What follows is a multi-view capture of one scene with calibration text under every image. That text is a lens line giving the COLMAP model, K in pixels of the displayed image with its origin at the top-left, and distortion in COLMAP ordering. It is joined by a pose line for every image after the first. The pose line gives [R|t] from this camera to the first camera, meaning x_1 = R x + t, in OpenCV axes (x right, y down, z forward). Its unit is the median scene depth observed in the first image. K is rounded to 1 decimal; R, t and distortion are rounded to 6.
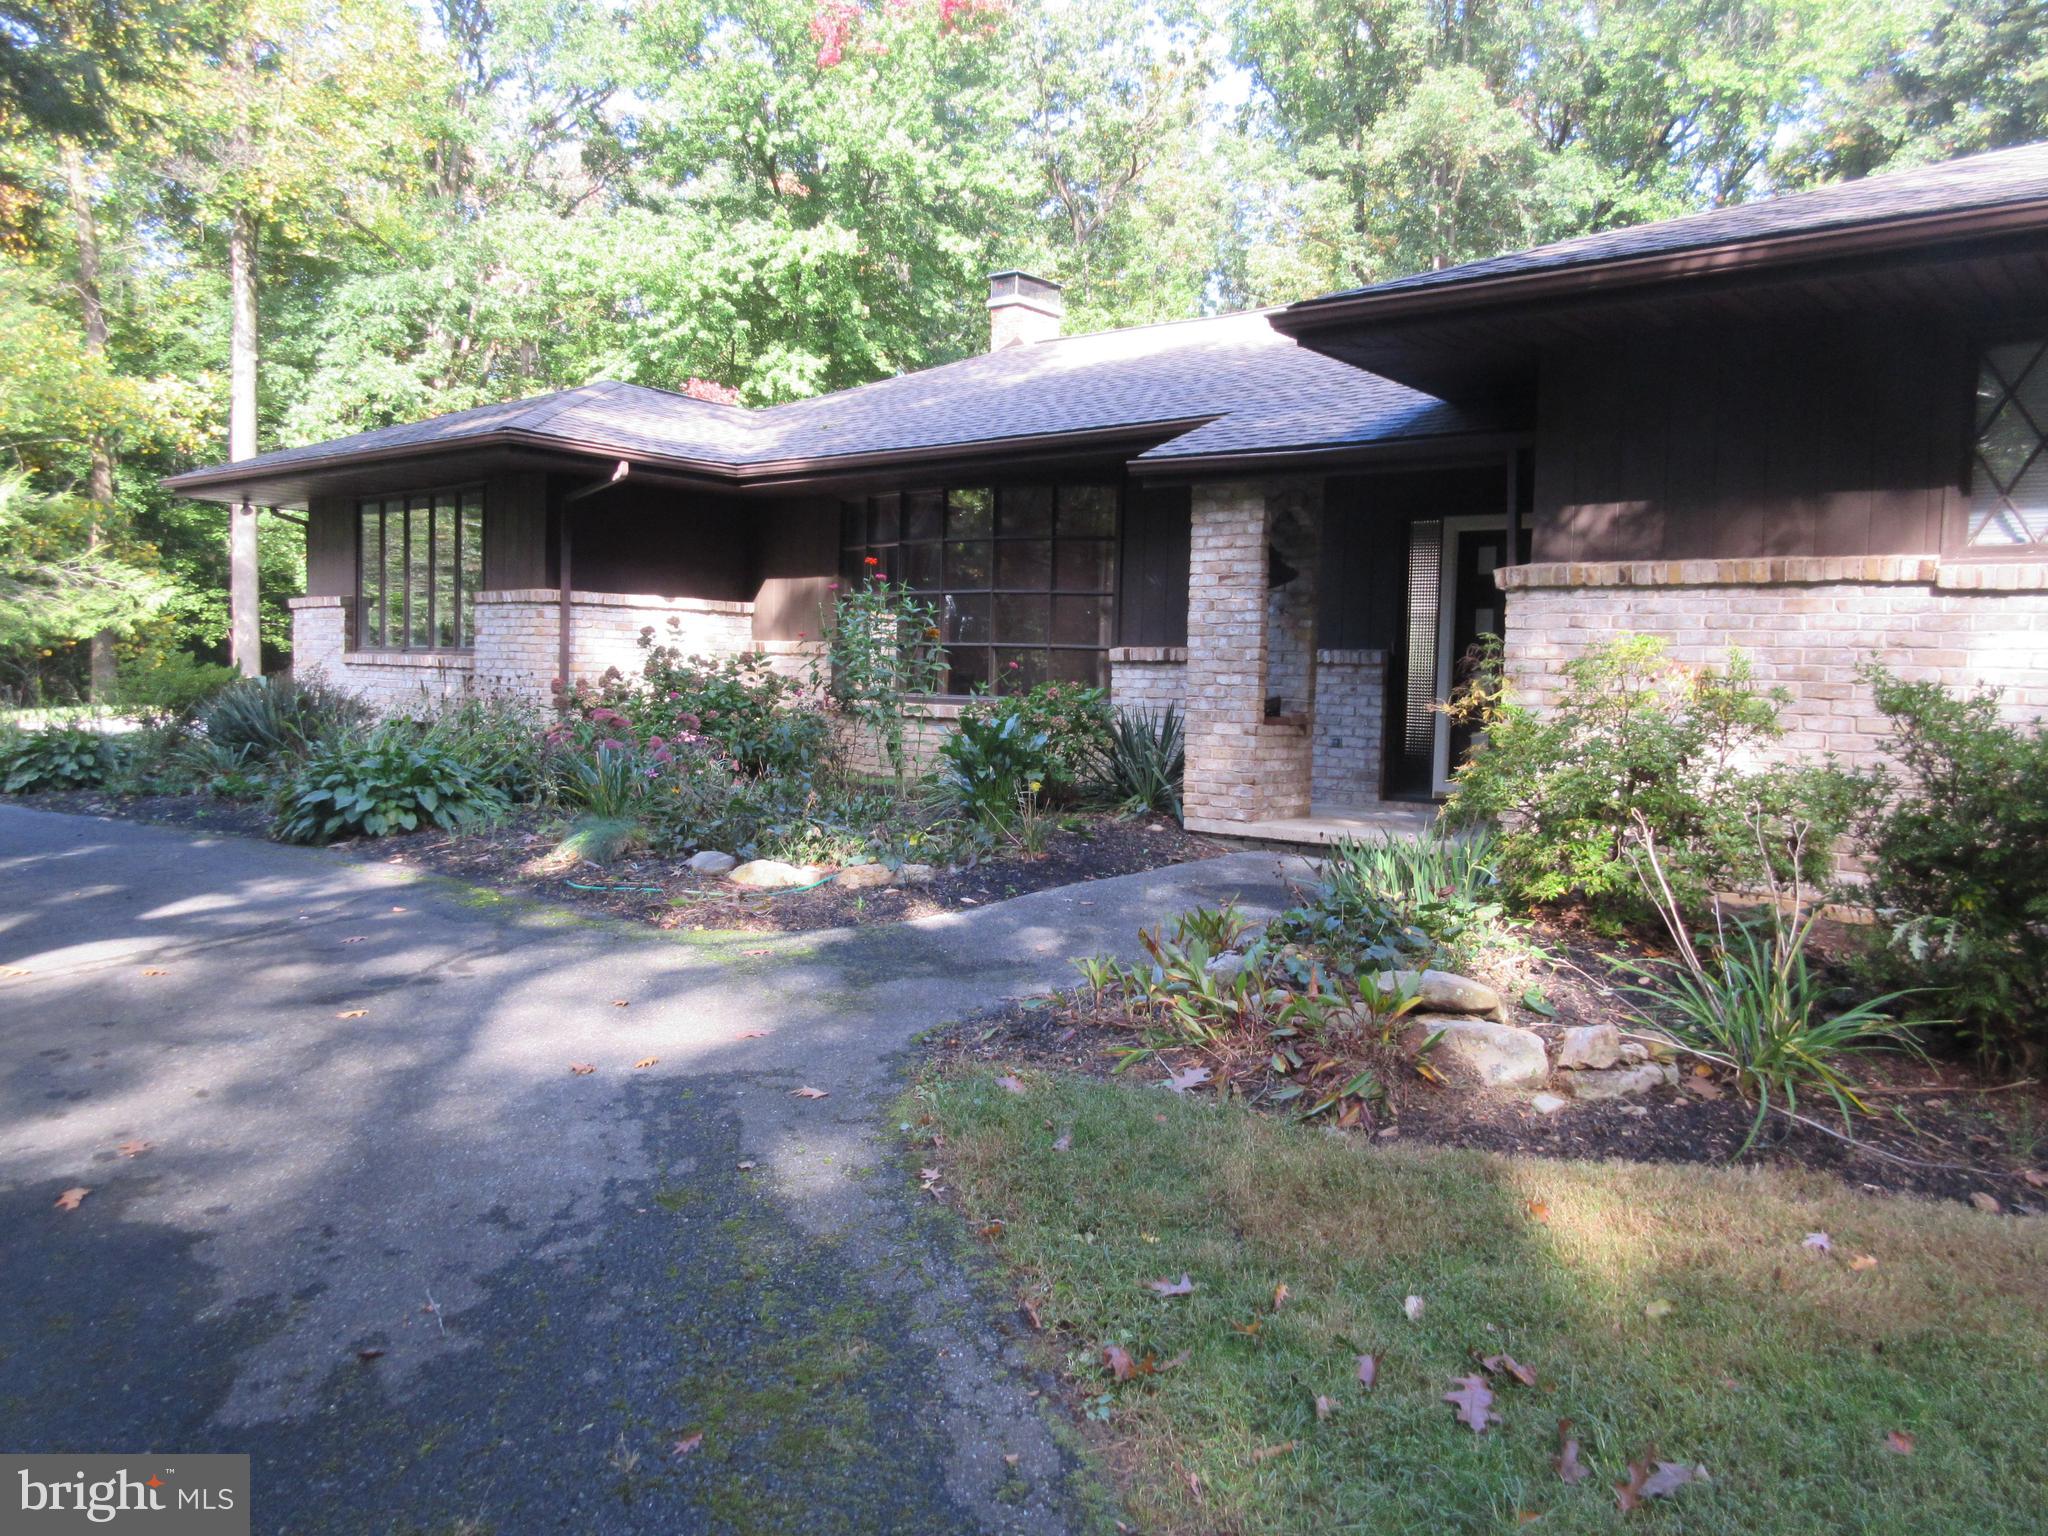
lens RADIAL K [[1540.0, 0, 1024.0], [0, 1540.0, 768.0], [0, 0, 1]] dist [-0.007910, 0.000201]
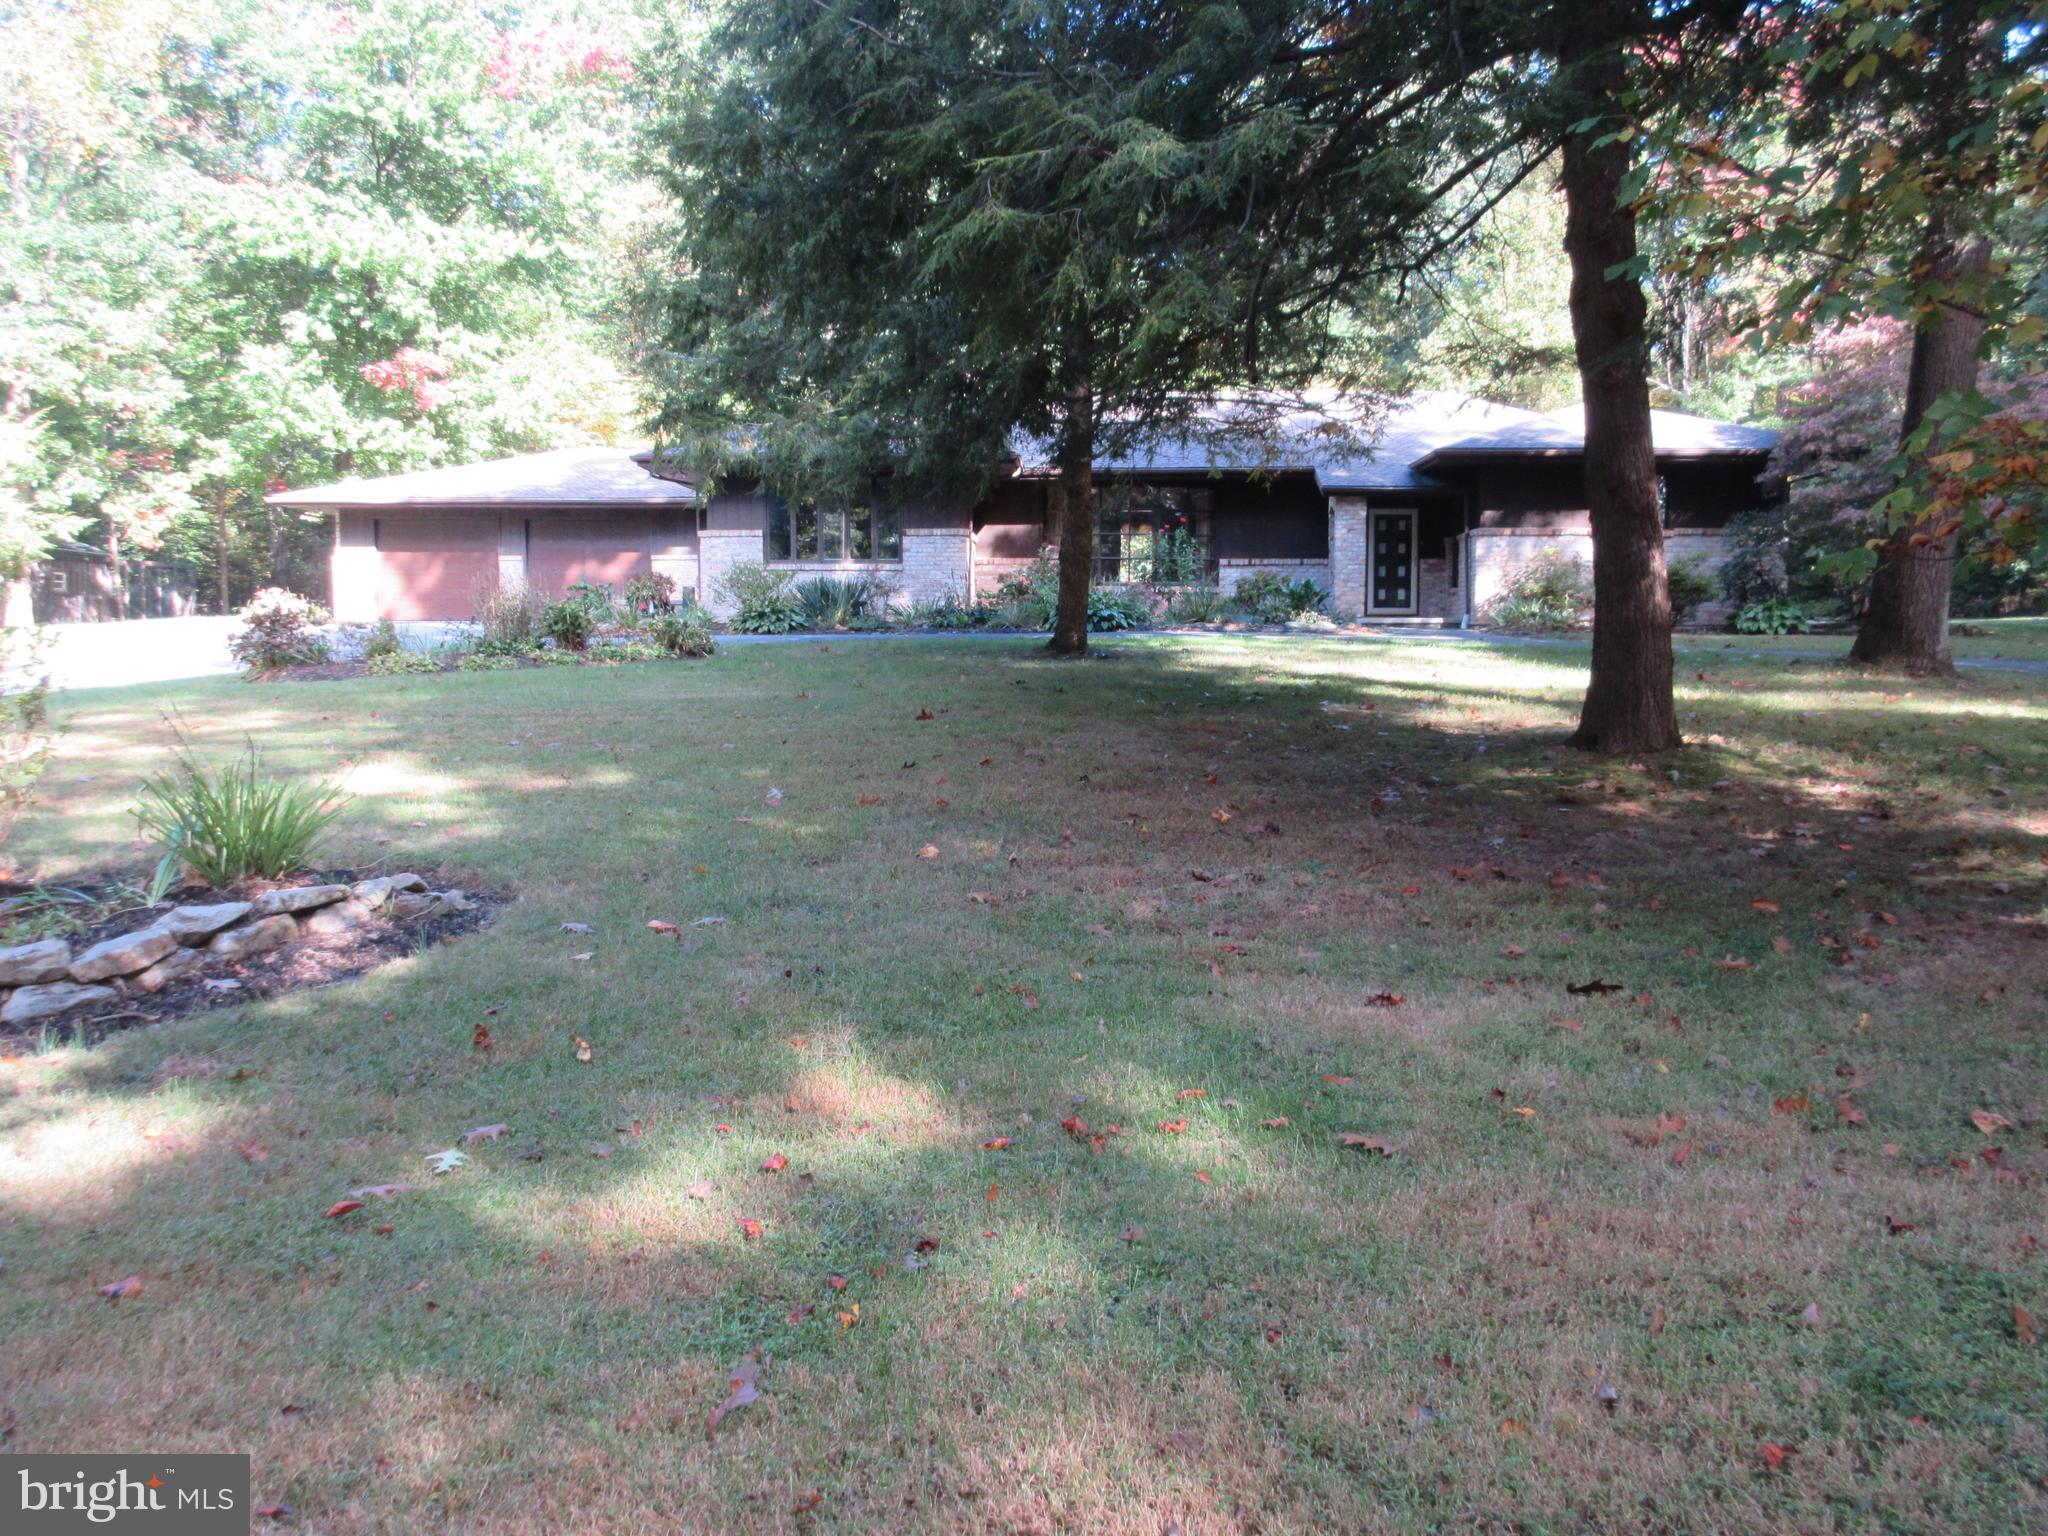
lens RADIAL K [[1694.2, 0, 1024.0], [0, 1694.2, 768.0], [0, 0, 1]] dist [-0.003764, -0.001496]
pose [[0.801019, -0.064208, 0.595185, -1.709861], [0.055222, 0.997917, 0.033335, 0.133006], [-0.596086, 0.006166, 0.802897, -0.860802]]
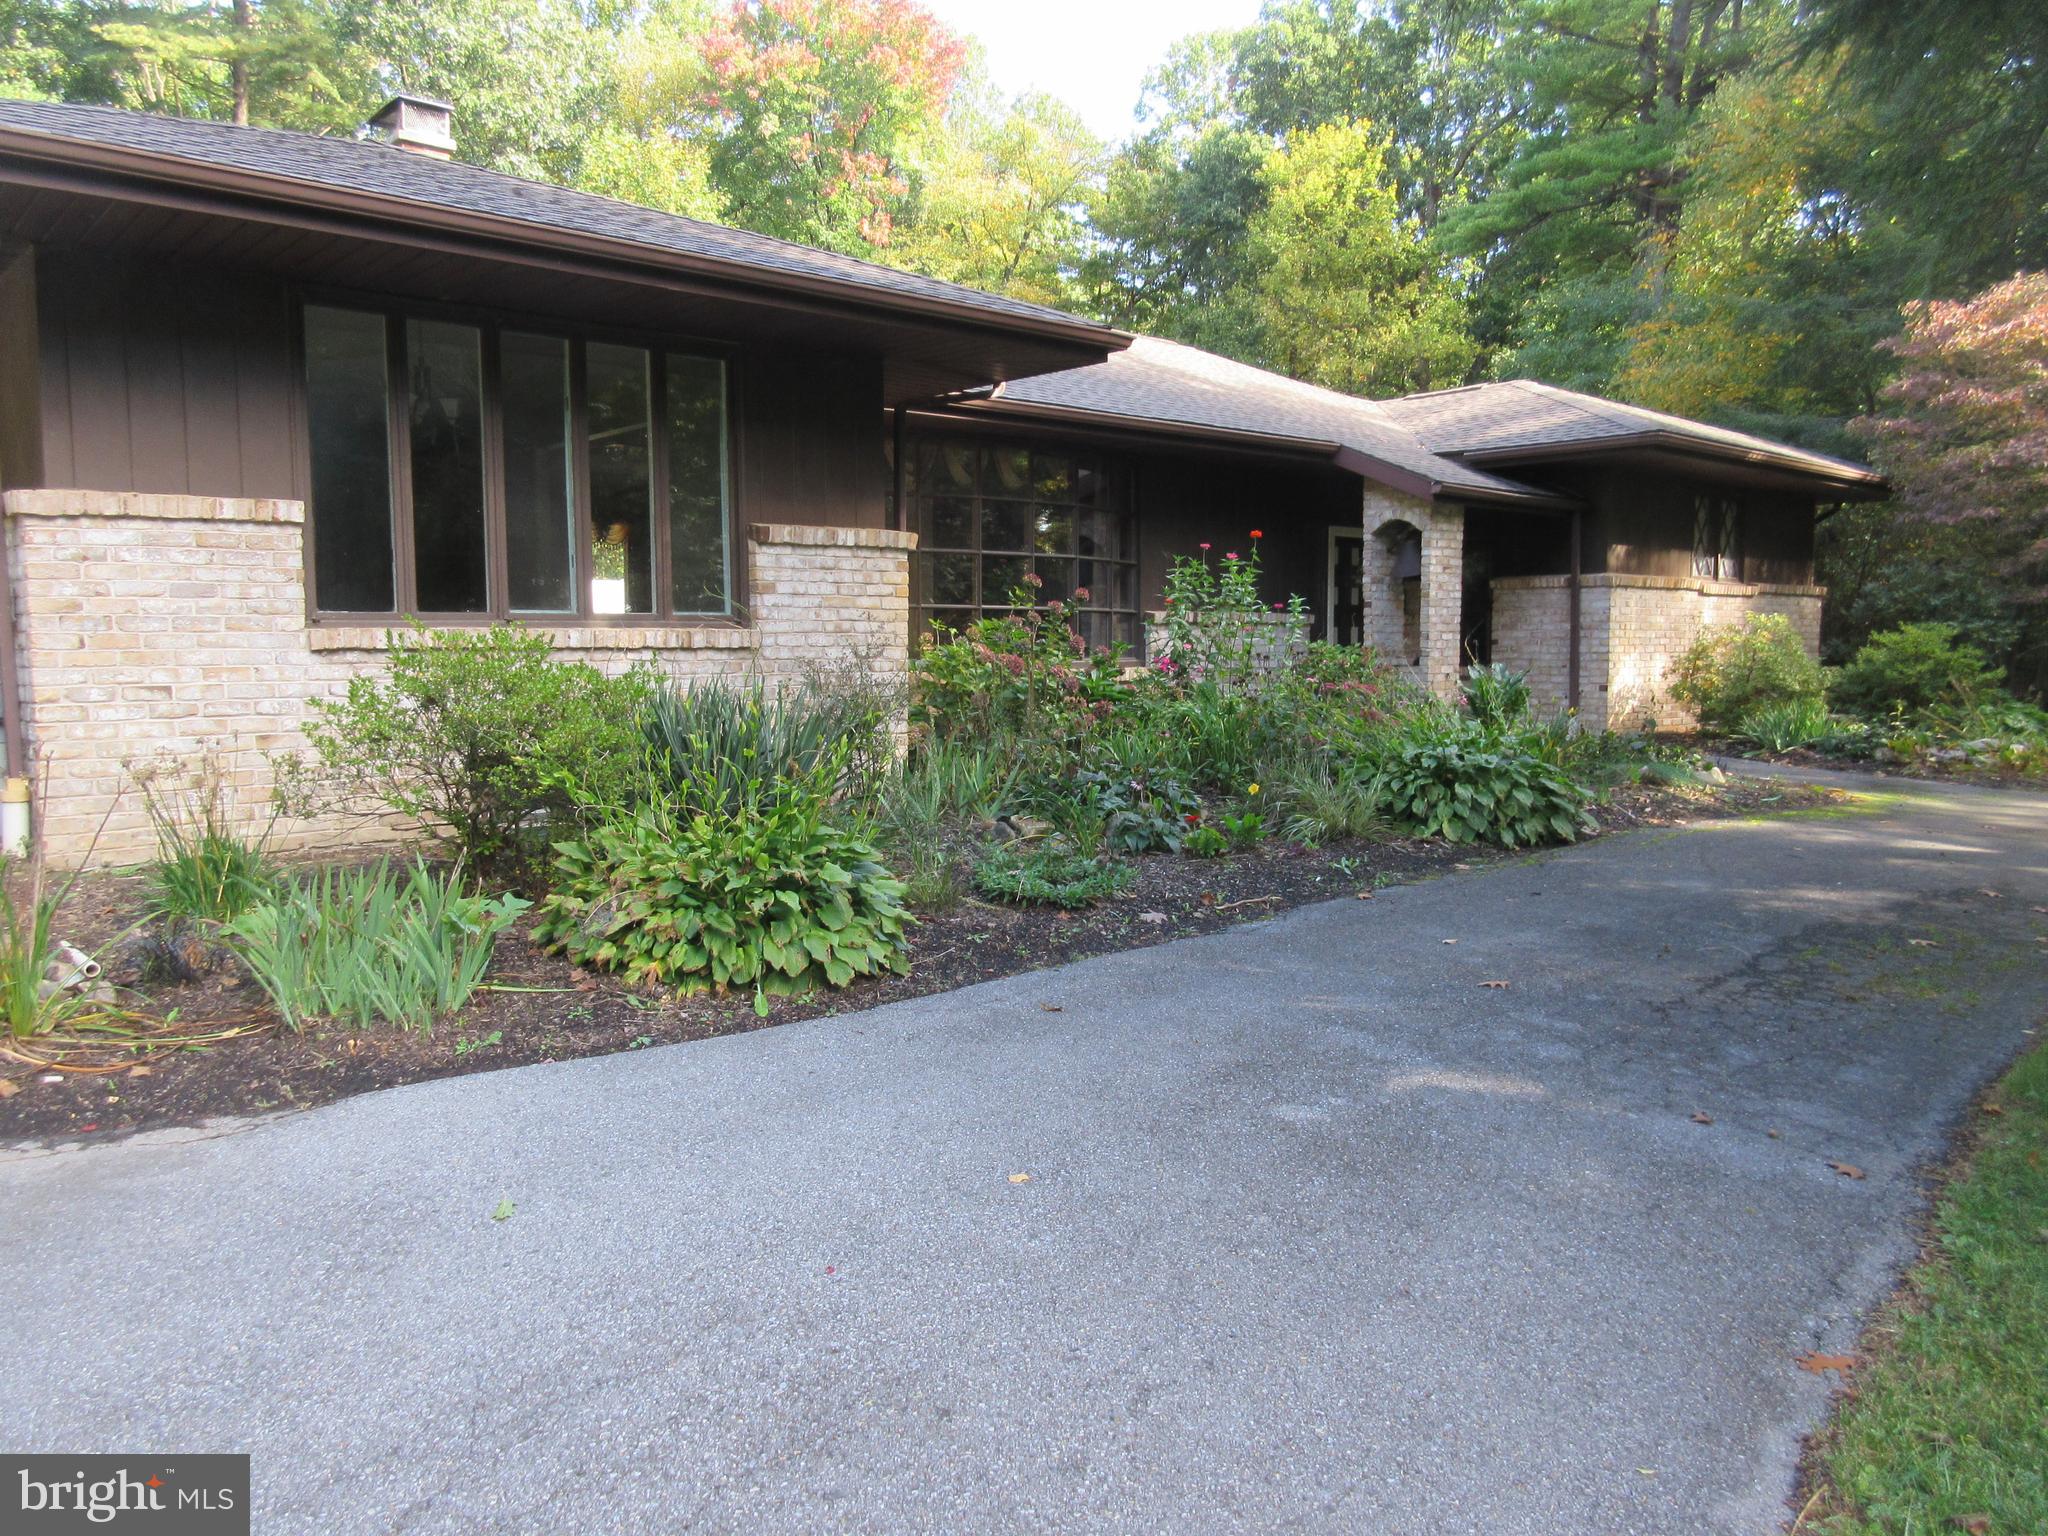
lens RADIAL K [[1519.5, 0, 1024.0], [0, 1519.5, 768.0], [0, 0, 1]] dist [-0.052773, 0.062522]
pose [[0.154470, -0.106417, 0.982250, -1.087651], [0.068167, 0.992961, 0.096857, -0.078883], [-0.985643, 0.051996, 0.160636, 0.919000]]
